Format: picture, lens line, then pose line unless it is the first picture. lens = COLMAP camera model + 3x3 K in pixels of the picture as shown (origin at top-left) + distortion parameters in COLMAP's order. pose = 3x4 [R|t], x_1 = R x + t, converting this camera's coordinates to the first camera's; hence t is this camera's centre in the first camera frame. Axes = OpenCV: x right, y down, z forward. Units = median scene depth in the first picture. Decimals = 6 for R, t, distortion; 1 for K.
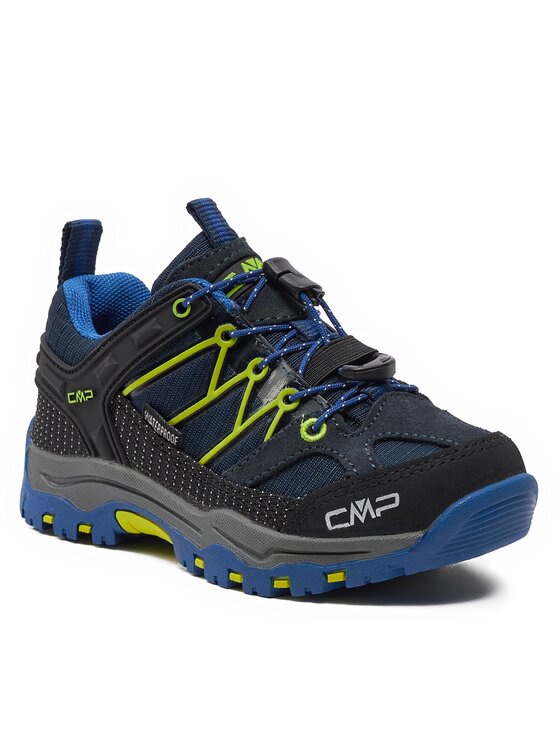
lens RADIAL K [[2204.4, 0, 280.2], [0, 2204.4, 373.2], [0, 0, 1]] dist [-0.503614, 0.000000]
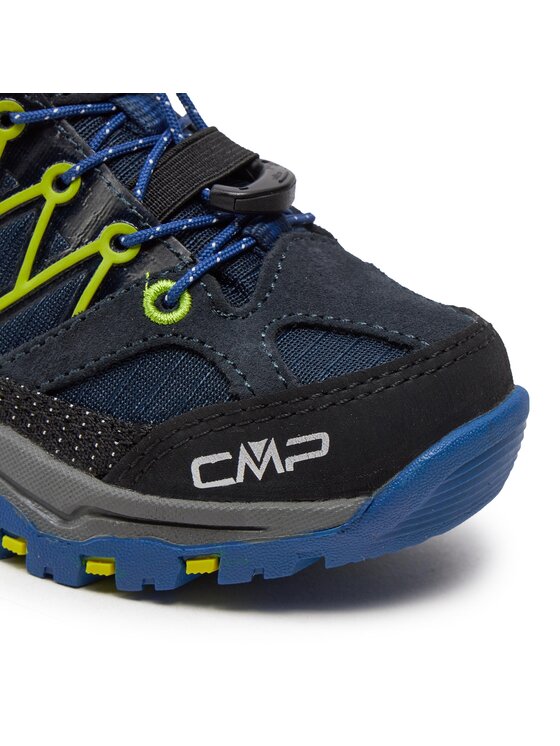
lens RADIAL K [[2058.7, 0, 281.9], [0, 2058.7, 370.8], [0, 0, 1]] dist [-0.013230, 0.000000]
pose [[0.980022, 0.025862, 0.197200, -0.059947], [-0.056221, 0.987095, 0.149945, -0.038090], [-0.190777, -0.158036, 0.968828, 0.474328]]
